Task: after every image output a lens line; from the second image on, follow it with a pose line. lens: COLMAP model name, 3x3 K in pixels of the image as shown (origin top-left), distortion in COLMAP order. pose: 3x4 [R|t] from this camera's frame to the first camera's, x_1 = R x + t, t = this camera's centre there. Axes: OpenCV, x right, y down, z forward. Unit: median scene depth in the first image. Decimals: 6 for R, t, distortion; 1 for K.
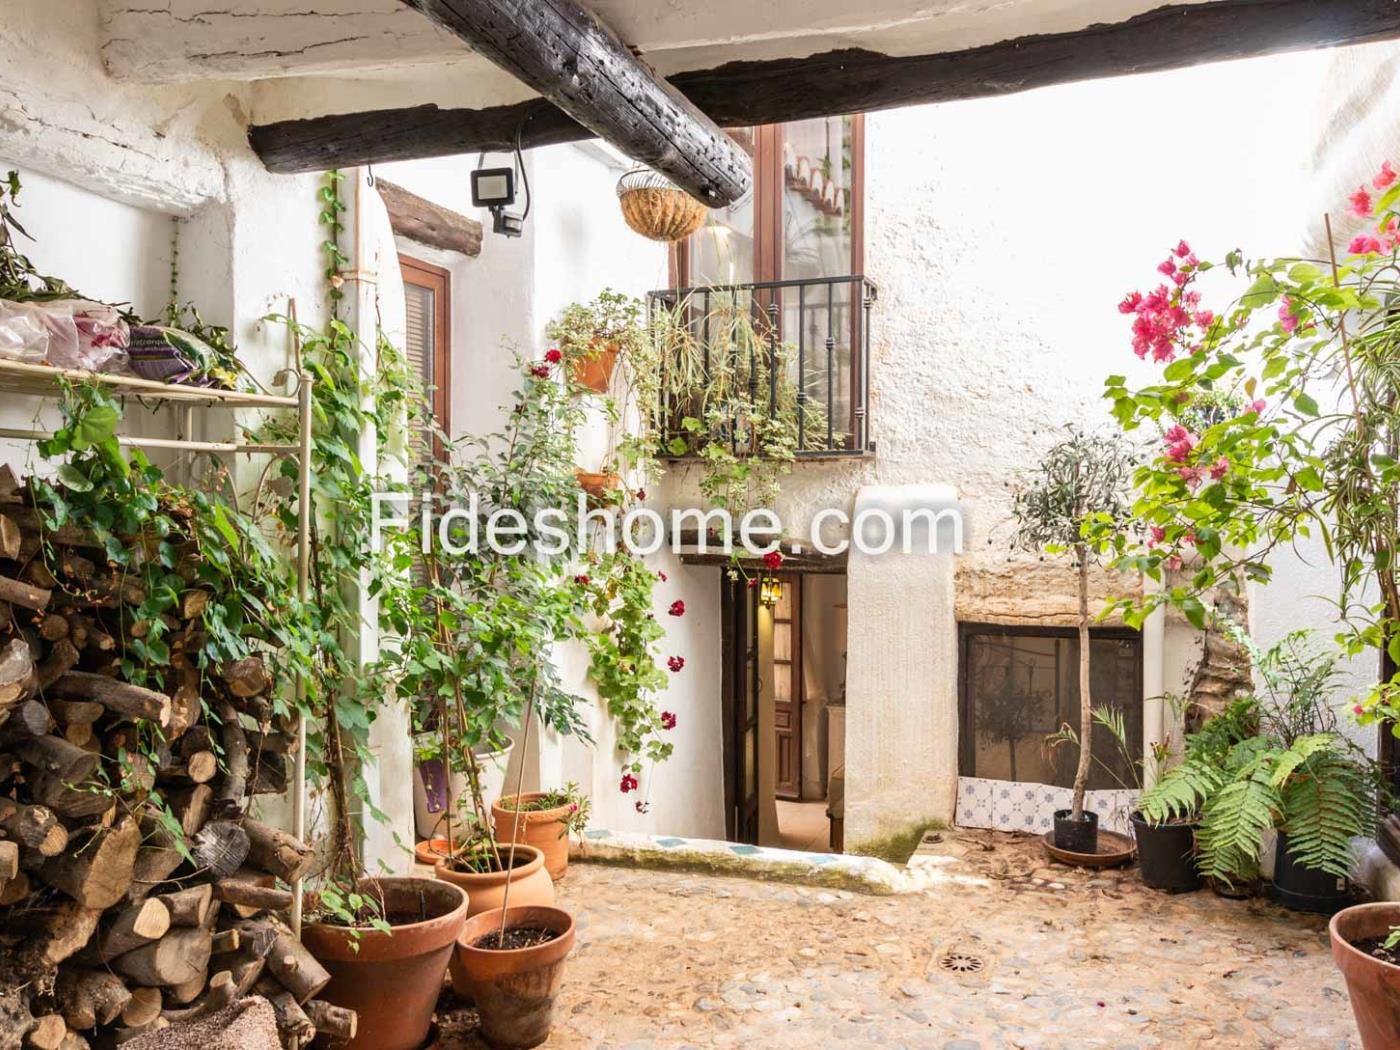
lens RADIAL K [[1009.4, 0, 831.5], [0, 1009.4, 517.6], [0, 0, 1]] dist [0.002359, -0.000428]
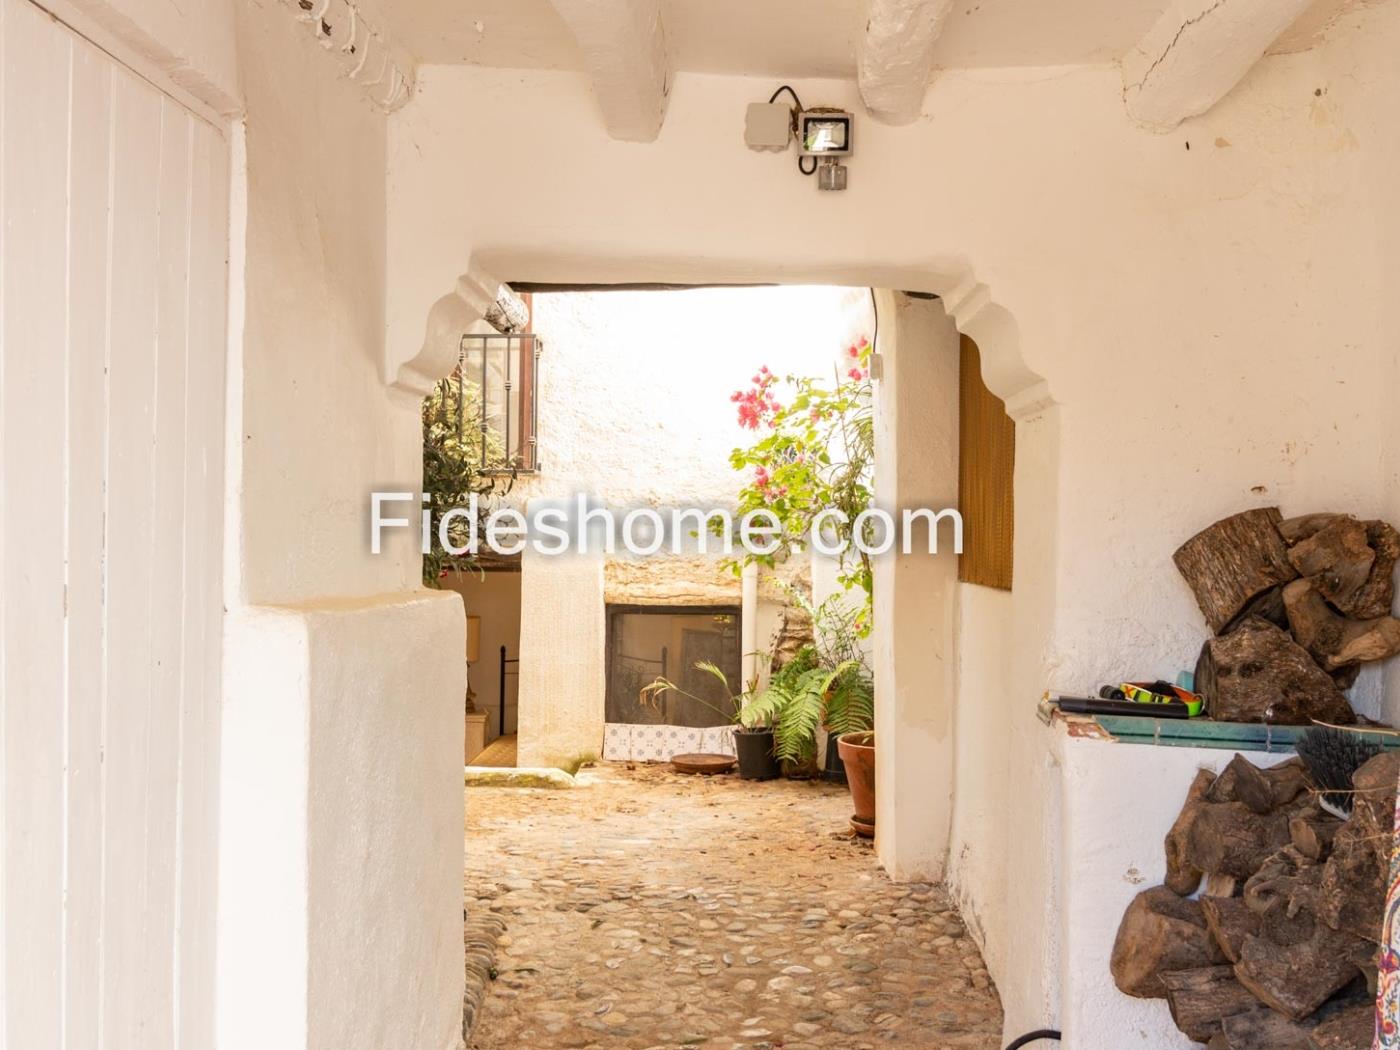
lens RADIAL K [[1443.4, 0, 700.0], [0, 1443.4, 525.0], [0, 0, 1]] dist [0.008585, 0.004634]
pose [[0.963567, 0.010817, 0.267248, -0.290860], [-0.006346, 0.999825, -0.017589, 0.038916], [-0.267392, 0.015252, 0.963467, -0.937784]]
